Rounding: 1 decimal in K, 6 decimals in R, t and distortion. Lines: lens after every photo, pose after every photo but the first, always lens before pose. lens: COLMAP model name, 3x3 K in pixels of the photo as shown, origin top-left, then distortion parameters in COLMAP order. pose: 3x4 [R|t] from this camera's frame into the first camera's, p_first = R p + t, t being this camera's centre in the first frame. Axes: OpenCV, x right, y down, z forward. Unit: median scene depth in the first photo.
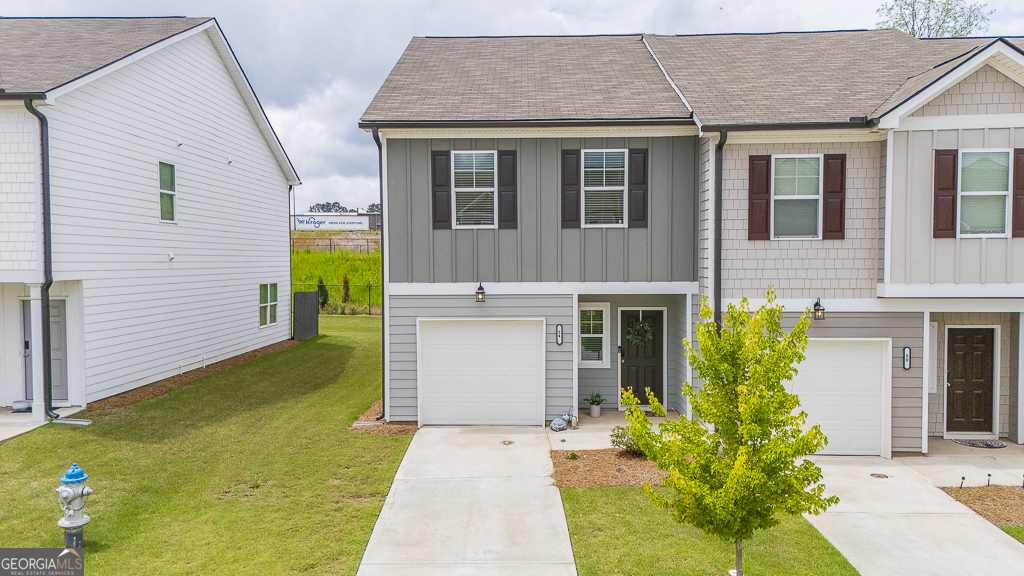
lens RADIAL K [[746.8, 0, 512.0], [0, 746.8, 288.0], [0, 0, 1]] dist [0.121924, -0.120896]
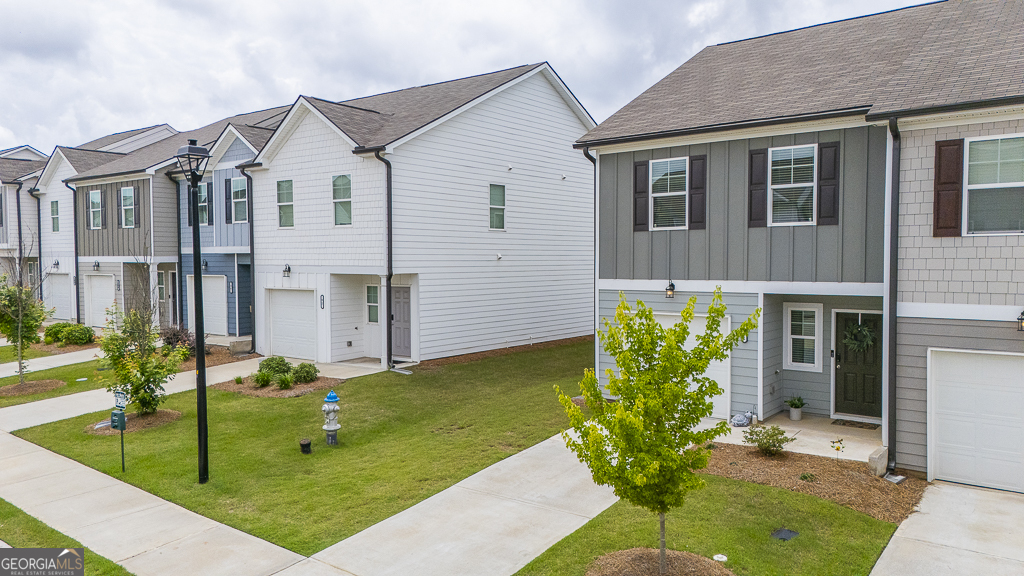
lens RADIAL K [[746.8, 0, 512.0], [0, 746.8, 288.0], [0, 0, 1]] dist [0.121924, -0.120896]
pose [[0.805014, 0.023949, -0.592772, 0.423076], [-0.021680, 0.999705, 0.010947, -0.002638], [0.592860, 0.004039, 0.805296, -0.012597]]
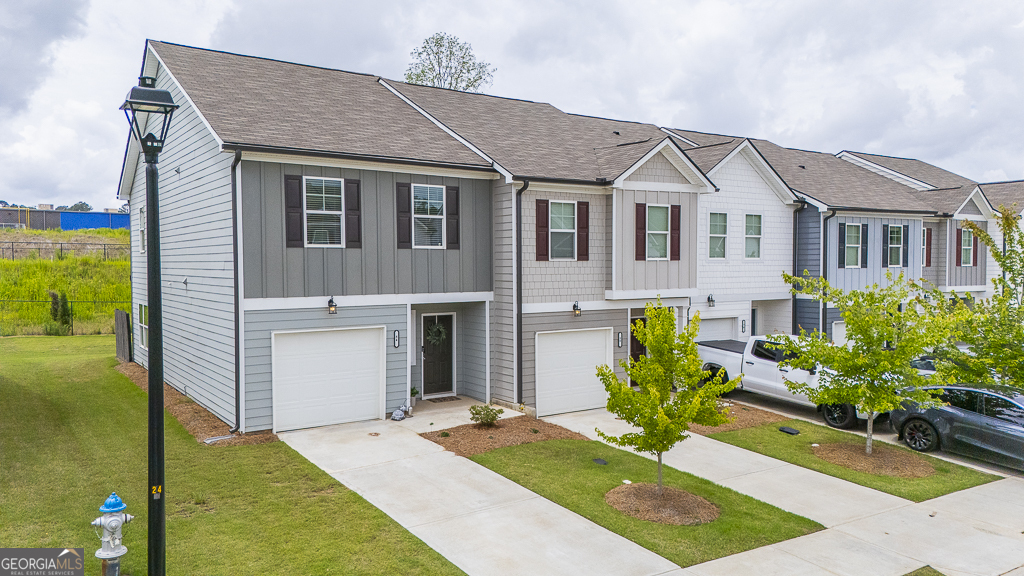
lens RADIAL K [[746.8, 0, 512.0], [0, 746.8, 288.0], [0, 0, 1]] dist [0.121924, -0.120896]
pose [[0.808614, -0.017442, 0.588081, -0.489549], [0.021161, 0.999776, 0.000556, -0.014646], [-0.587959, 0.011995, 0.808802, -0.063003]]
